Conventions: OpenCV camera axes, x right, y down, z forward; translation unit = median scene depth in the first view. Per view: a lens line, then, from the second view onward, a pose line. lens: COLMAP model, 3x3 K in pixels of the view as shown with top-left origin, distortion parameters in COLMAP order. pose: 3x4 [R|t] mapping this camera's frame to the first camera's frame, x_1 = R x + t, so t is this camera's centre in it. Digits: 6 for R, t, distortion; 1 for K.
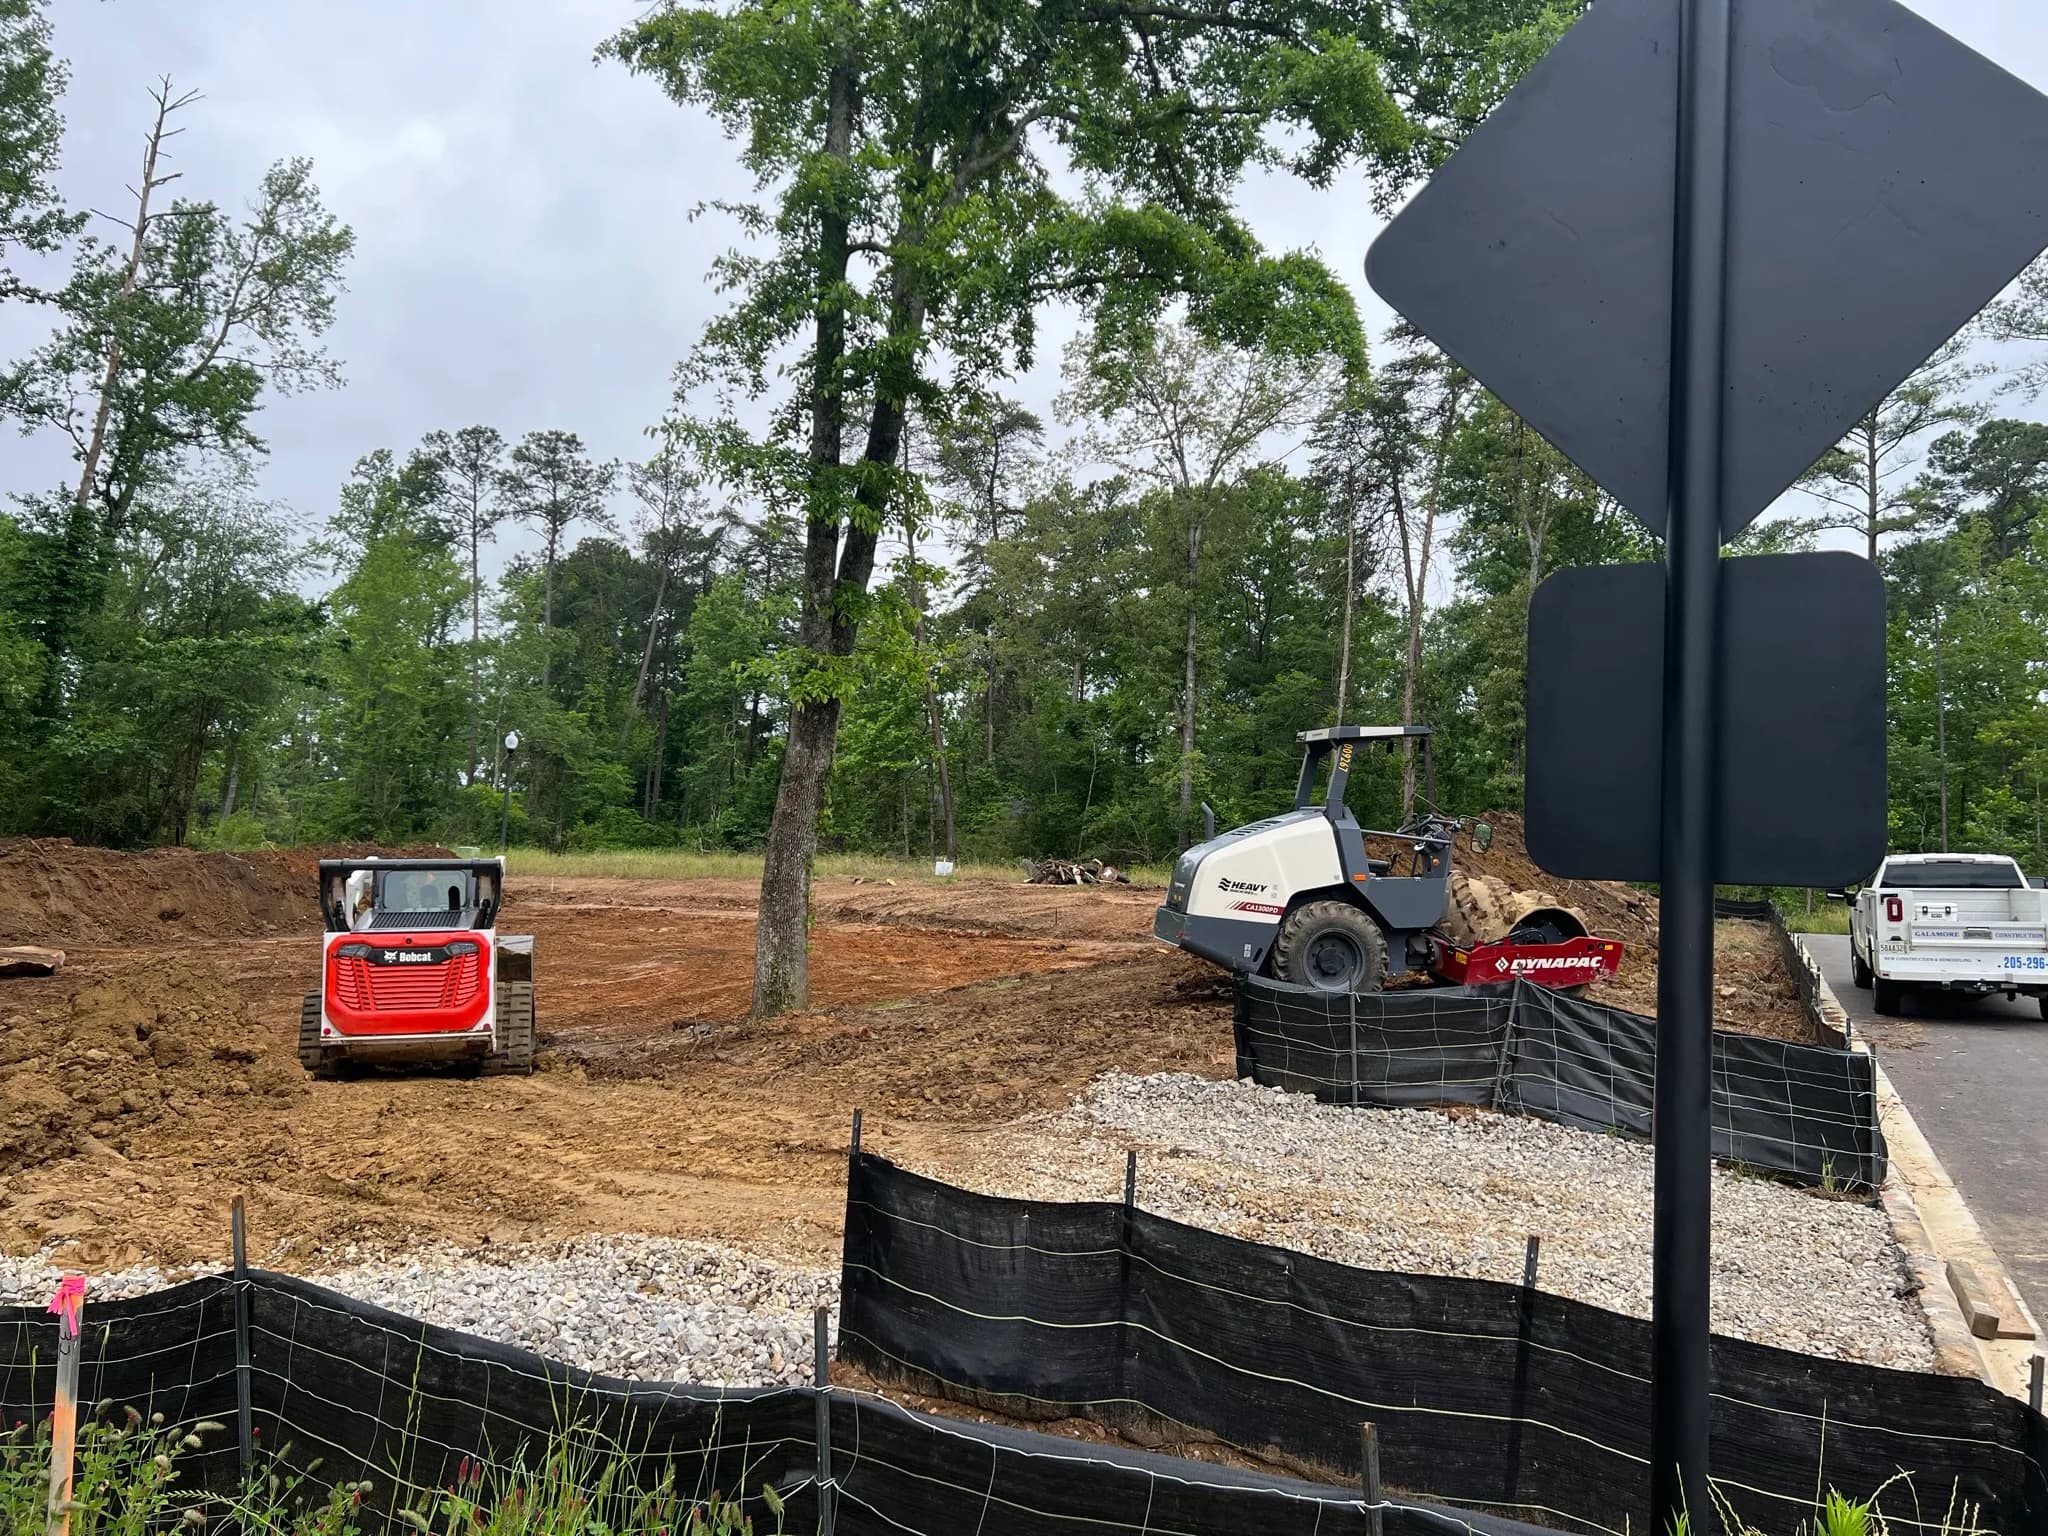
lens RADIAL K [[1529.6, 0, 1017.9], [0, 1529.6, 762.4], [0, 0, 1]] dist [0.080817, -0.079996]
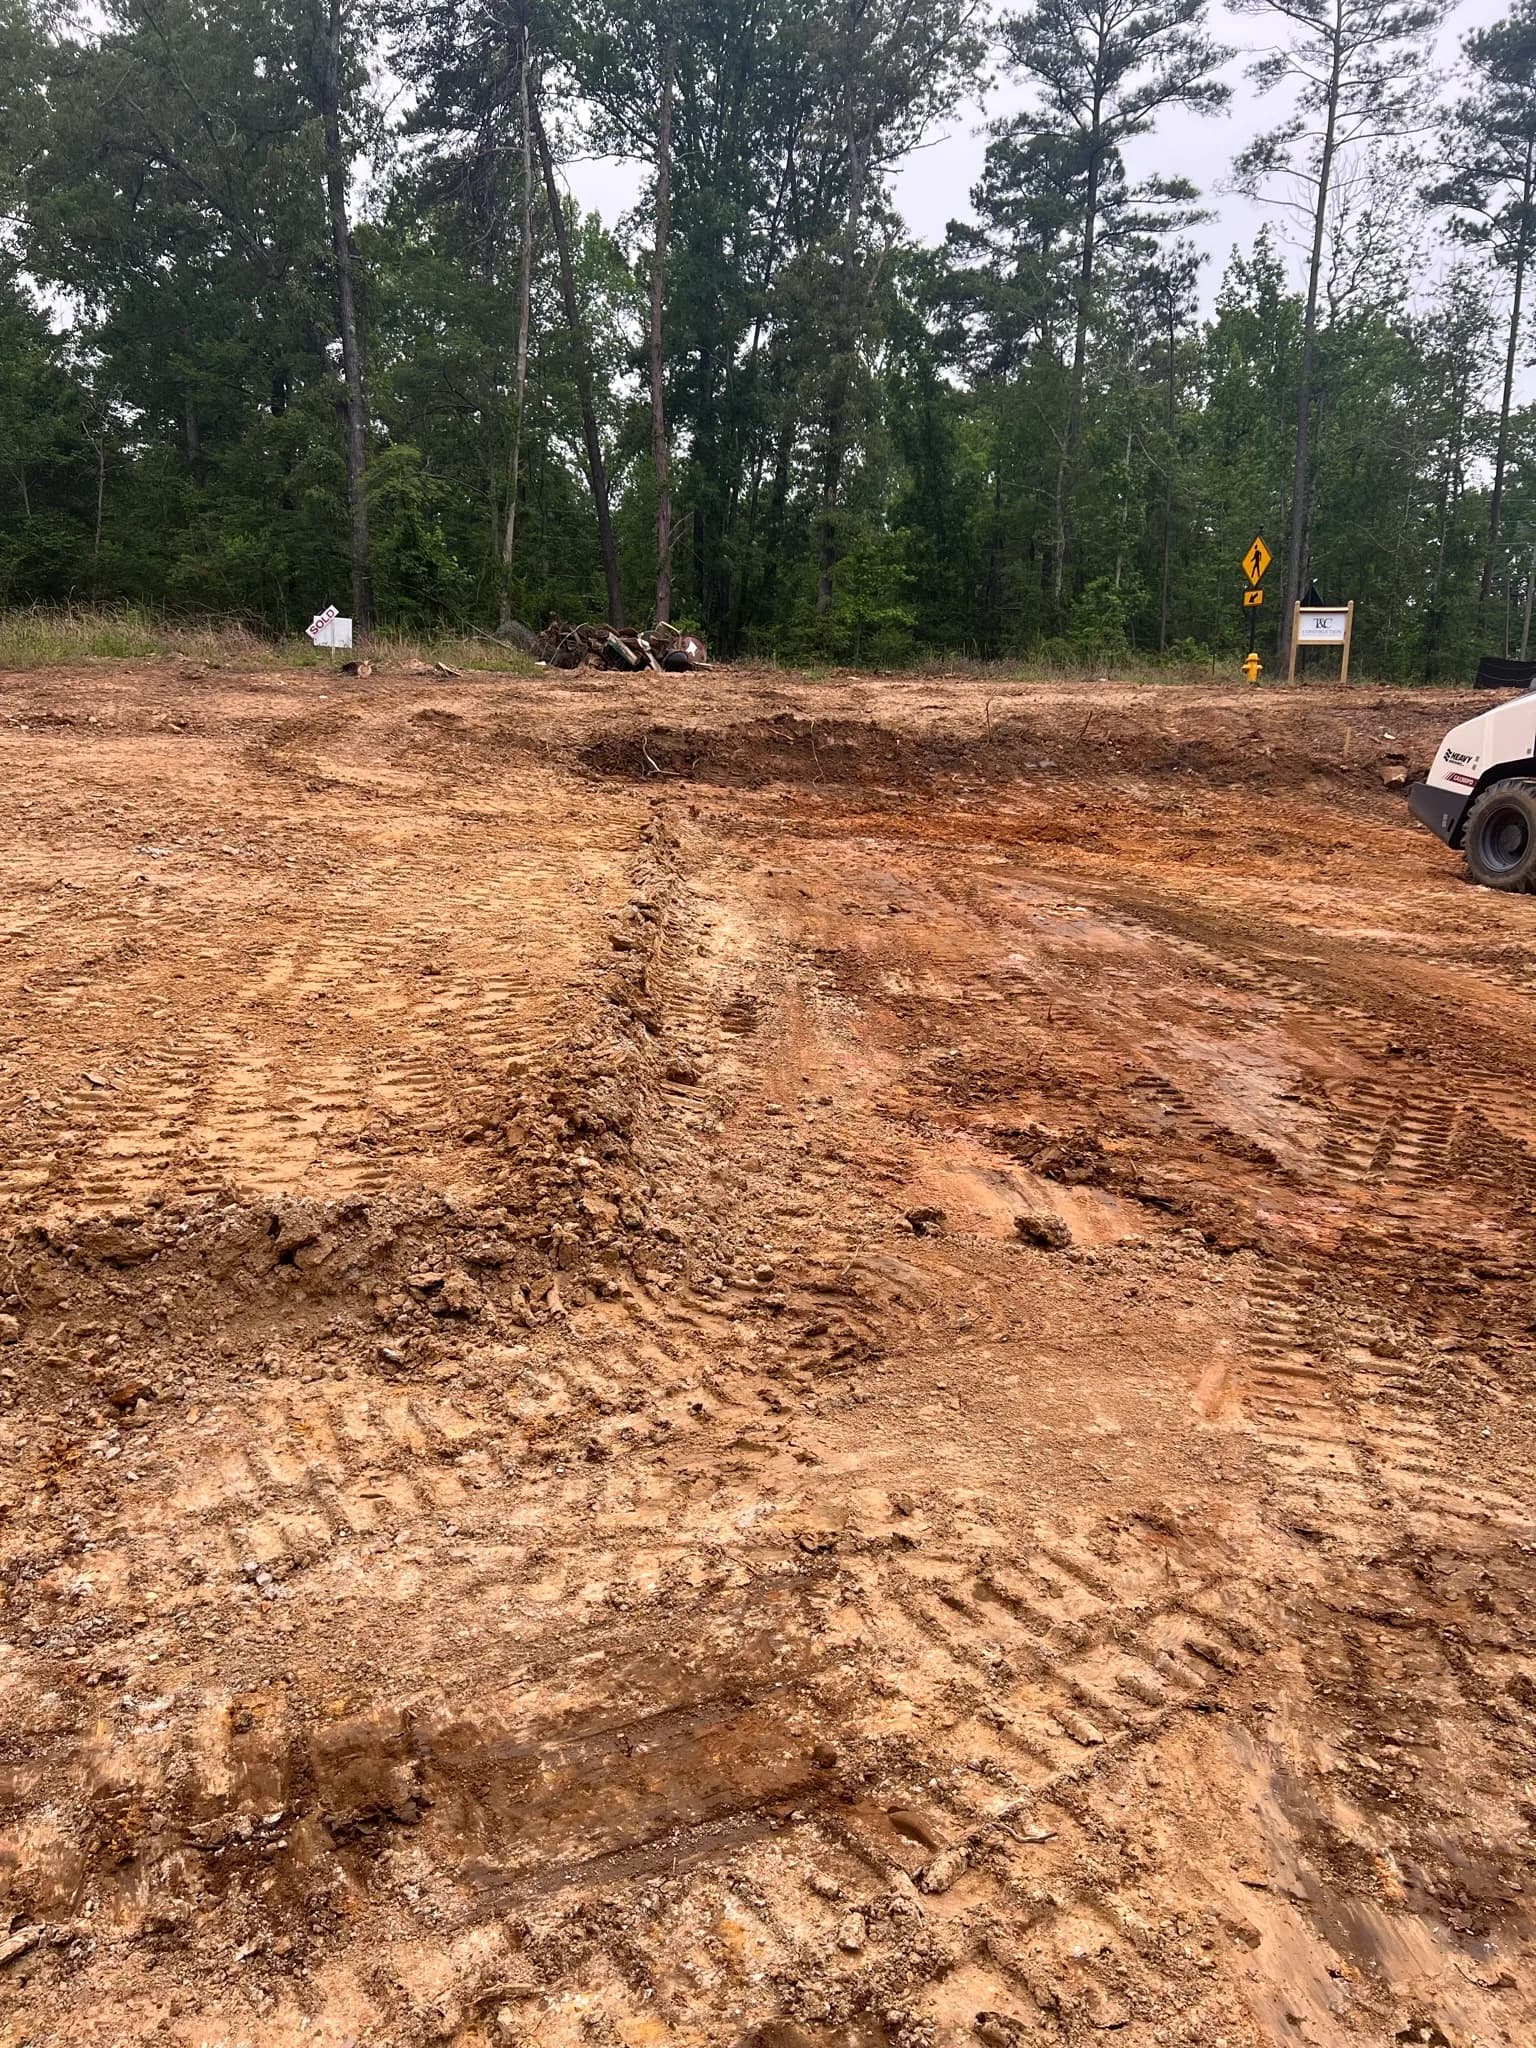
lens RADIAL K [[1554.0, 0, 758.2], [0, 1554.0, 1028.8], [0, 0, 1]] dist [0.065272, -0.068183]
pose [[0.732422, -0.169495, 0.659416, -0.244944], [-0.033330, 0.958430, 0.283373, 0.035349], [-0.680034, -0.229527, 0.696327, 0.454310]]
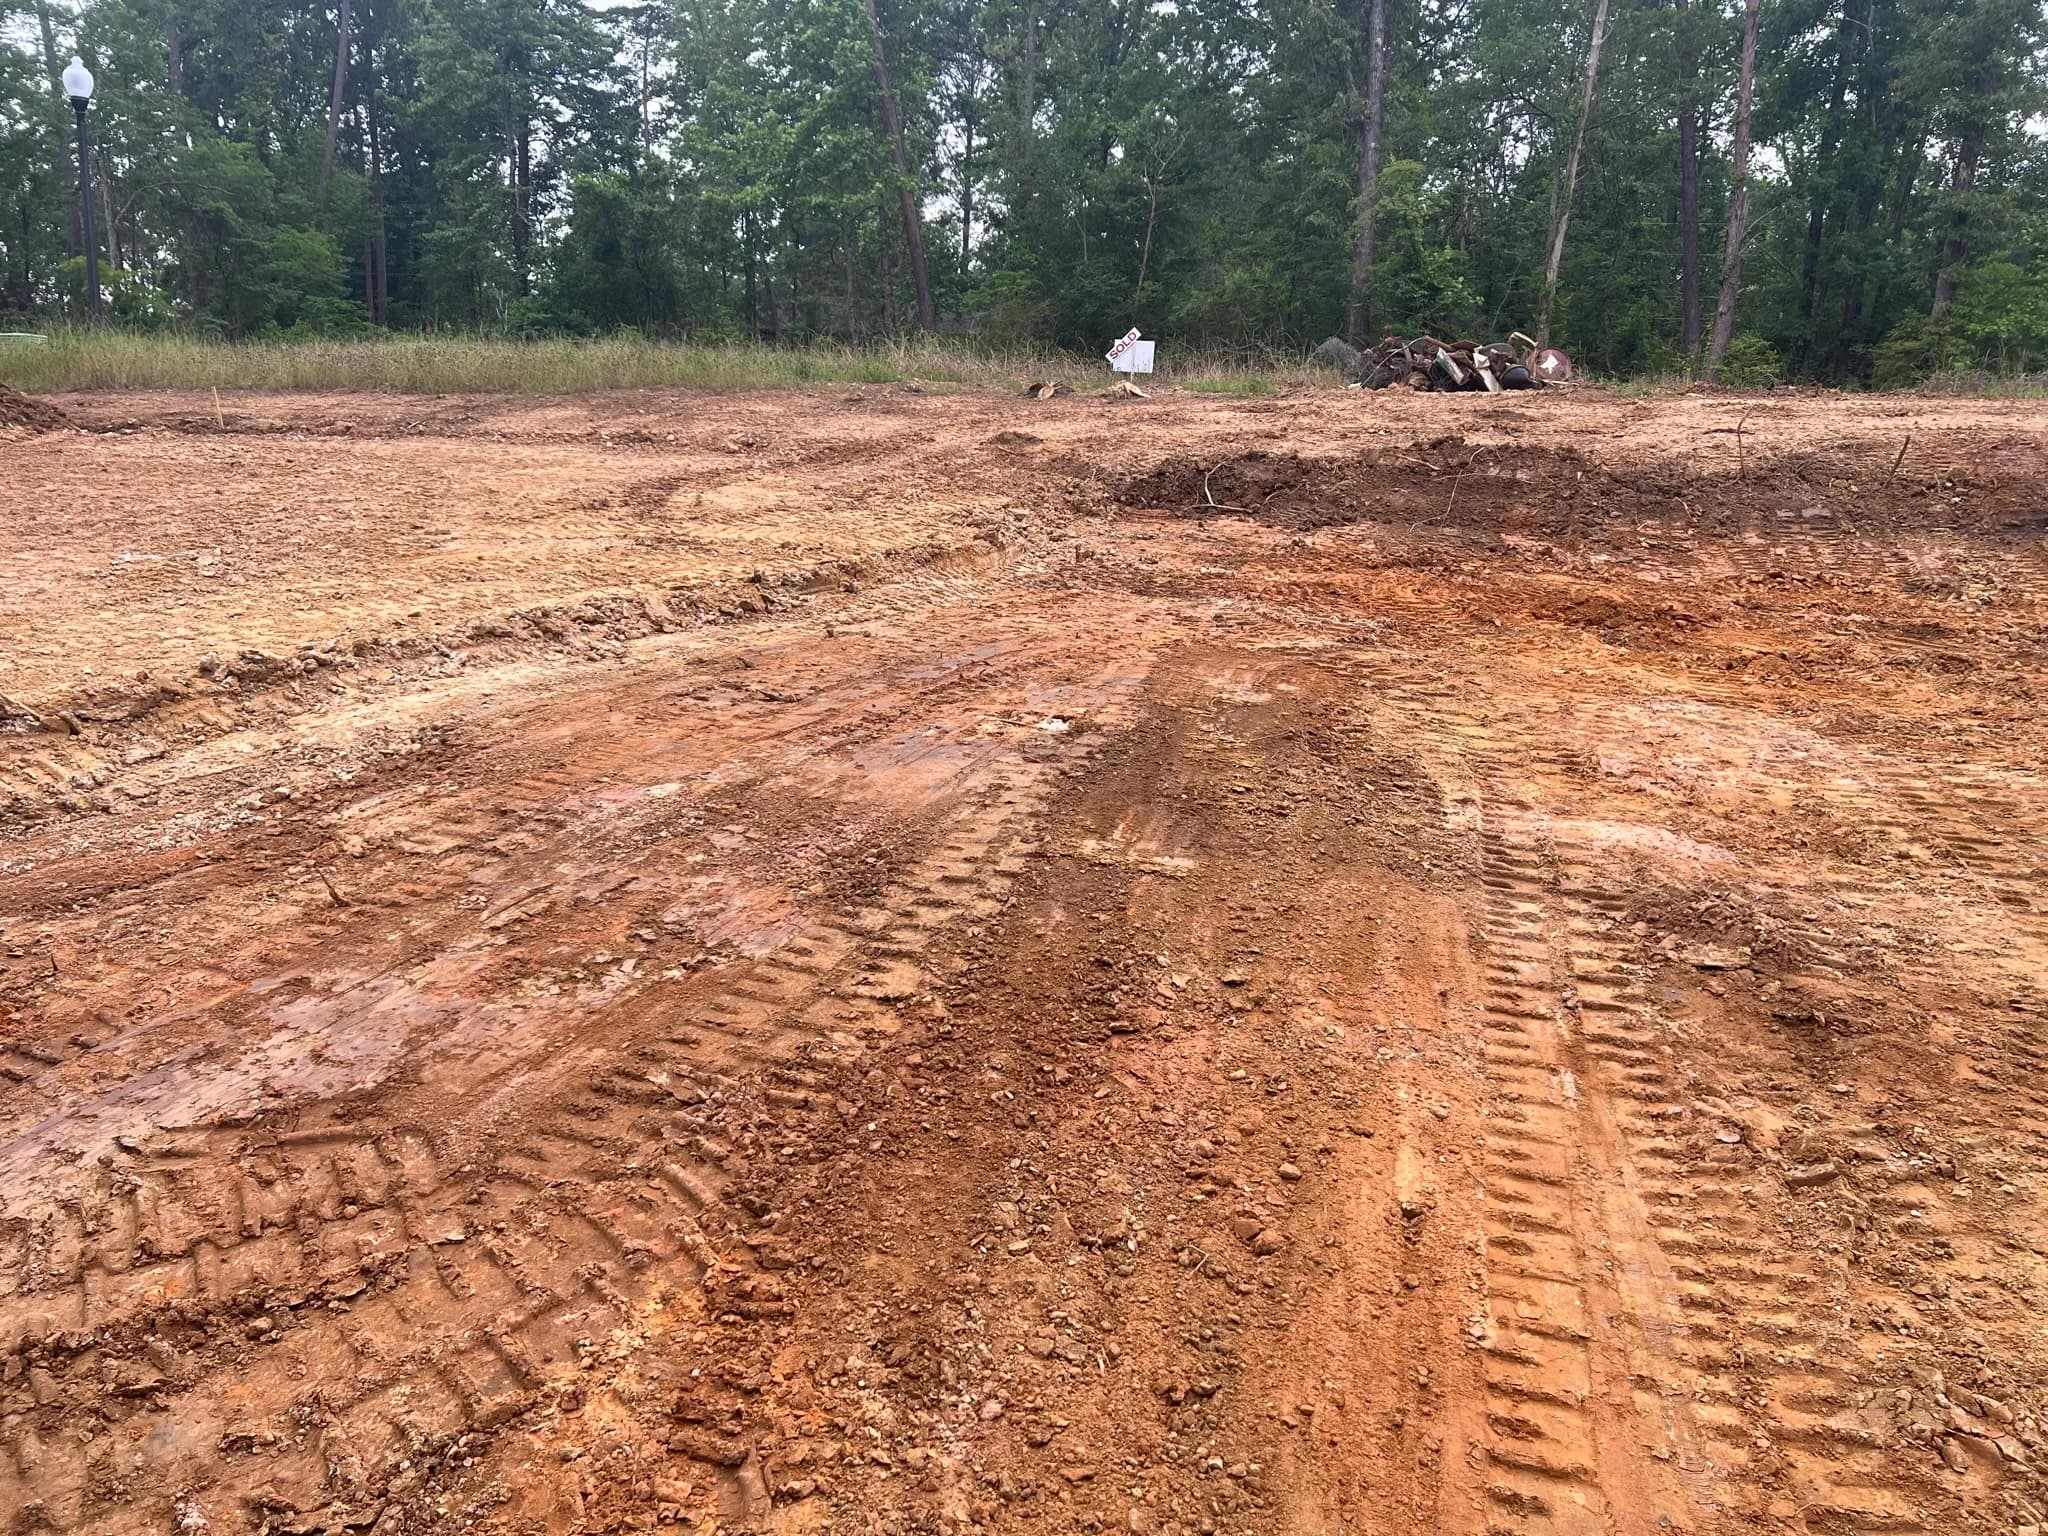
lens RADIAL K [[1536.3, 0, 1022.5], [0, 1536.3, 779.2], [0, 0, 1]] dist [0.067942, -0.077767]
pose [[0.986918, -0.056453, 0.151018, -0.132355], [0.008864, 0.954274, 0.298800, 0.041090], [-0.160981, -0.293553, 0.942291, 0.449842]]
